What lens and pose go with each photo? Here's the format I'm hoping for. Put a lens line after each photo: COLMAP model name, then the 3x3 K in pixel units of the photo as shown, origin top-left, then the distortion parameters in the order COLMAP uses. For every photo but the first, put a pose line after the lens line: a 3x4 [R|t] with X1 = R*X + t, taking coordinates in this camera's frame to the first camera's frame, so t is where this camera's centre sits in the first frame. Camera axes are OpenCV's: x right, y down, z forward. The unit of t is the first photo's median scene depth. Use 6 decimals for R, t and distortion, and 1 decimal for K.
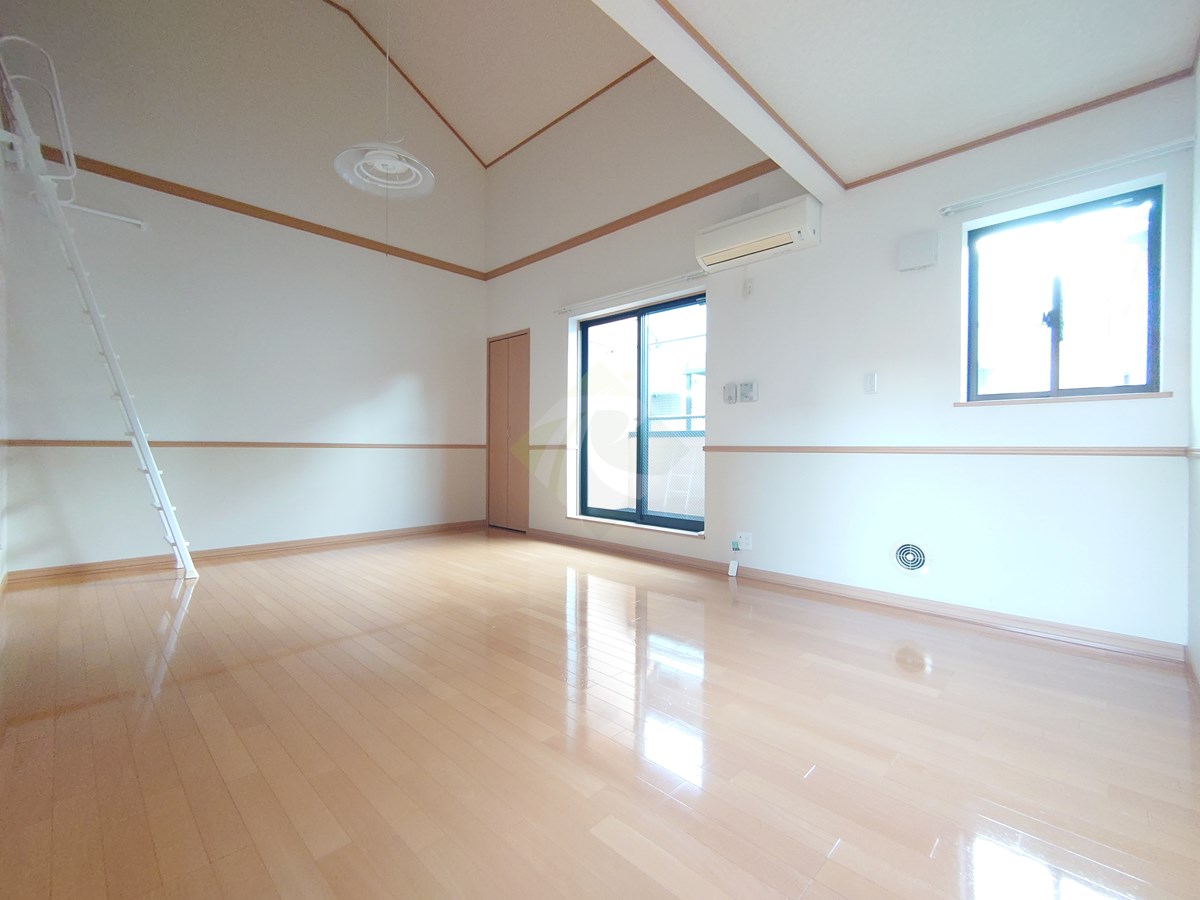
lens RADIAL K [[513.6, 0, 602.1], [0, 513.6, 450.5], [0, 0, 1]] dist [0.000905, -0.006830]
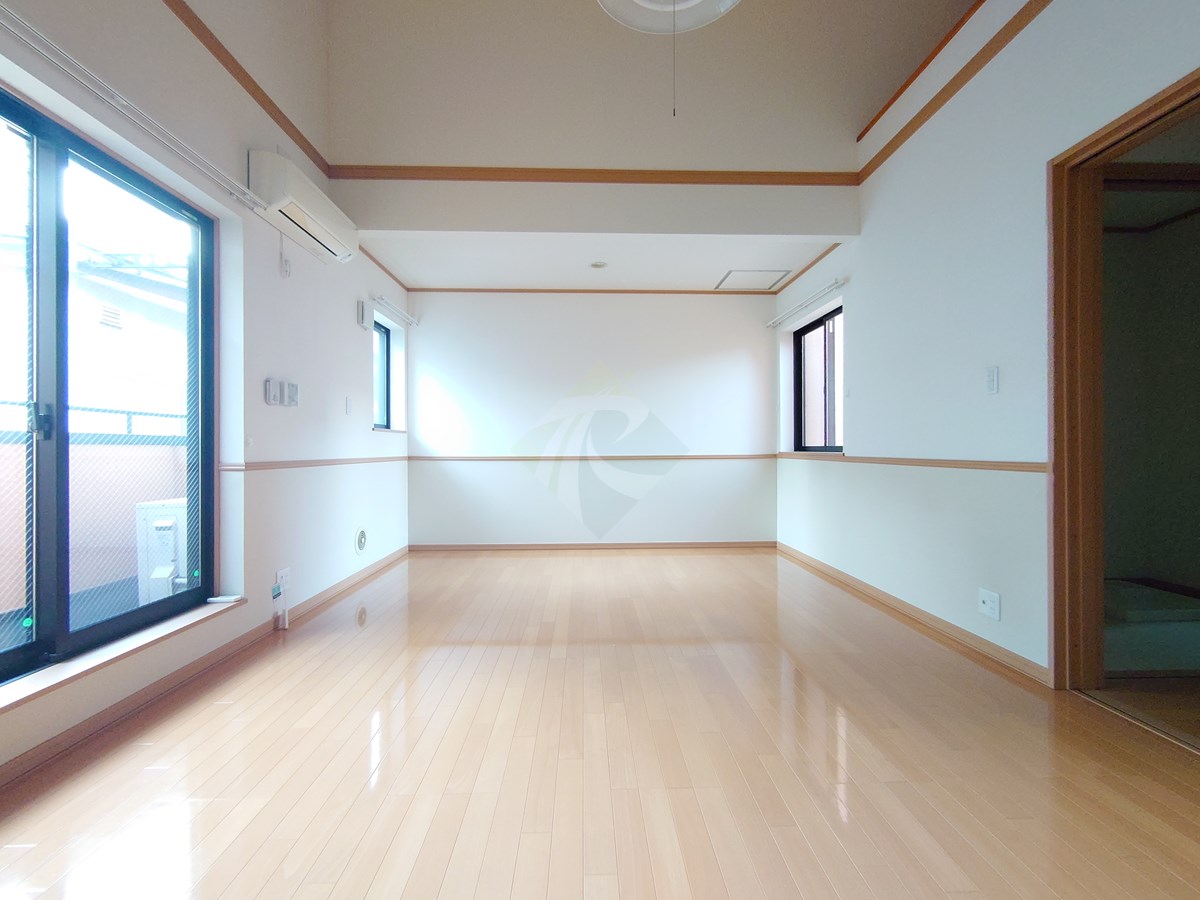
lens RADIAL K [[513.6, 0, 602.1], [0, 513.6, 450.5], [0, 0, 1]] dist [0.000905, -0.006830]
pose [[-0.718120, -0.007148, 0.695882, -0.632978], [0.001401, 0.999930, 0.011718, -0.033728], [-0.695918, 0.009390, -0.718060, 1.235001]]
